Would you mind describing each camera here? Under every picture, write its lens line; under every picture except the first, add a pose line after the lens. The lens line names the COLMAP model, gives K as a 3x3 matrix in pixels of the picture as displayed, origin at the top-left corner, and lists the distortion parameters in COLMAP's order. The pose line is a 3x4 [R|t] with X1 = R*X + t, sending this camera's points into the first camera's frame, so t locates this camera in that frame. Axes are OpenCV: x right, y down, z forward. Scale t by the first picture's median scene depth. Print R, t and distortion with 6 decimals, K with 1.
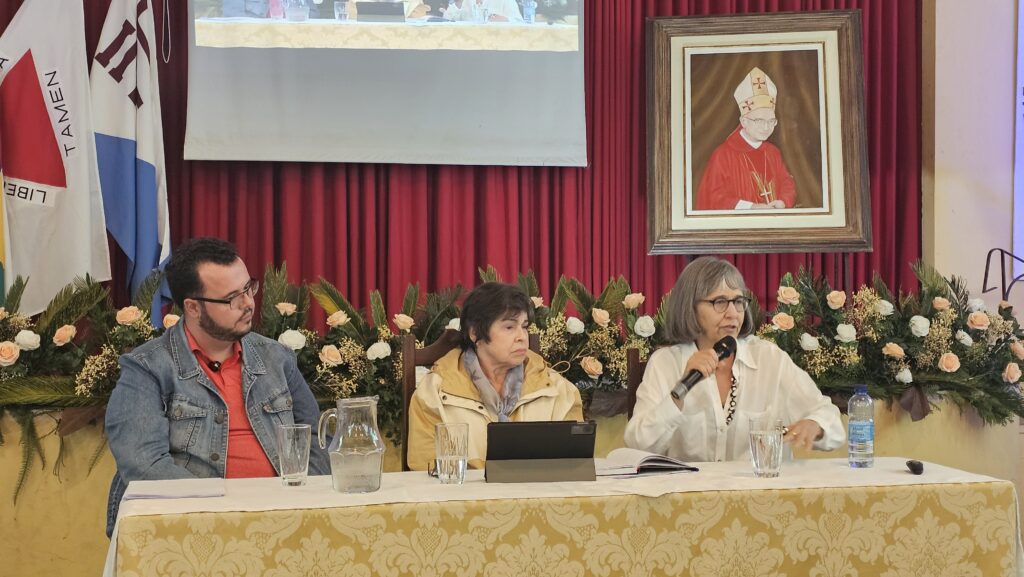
lens RADIAL K [[1025.1, 0, 565.9], [0, 1025.1, 285.1], [0, 0, 1]] dist [0.089032, -0.265543]
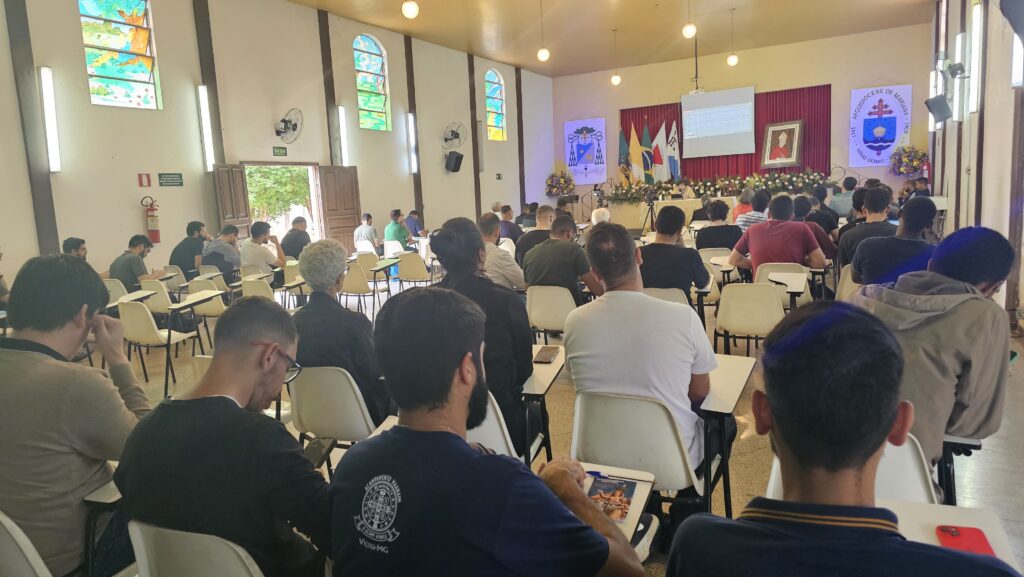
lens RADIAL K [[725.4, 0, 509.9], [0, 725.4, 302.2], [0, 0, 1]] dist [0.069200, -0.065504]
pose [[0.827339, 0.030397, -0.560880, 1.222907], [0.036179, 0.993578, 0.107213, 0.219178], [0.560537, -0.108994, 0.820926, -3.174011]]
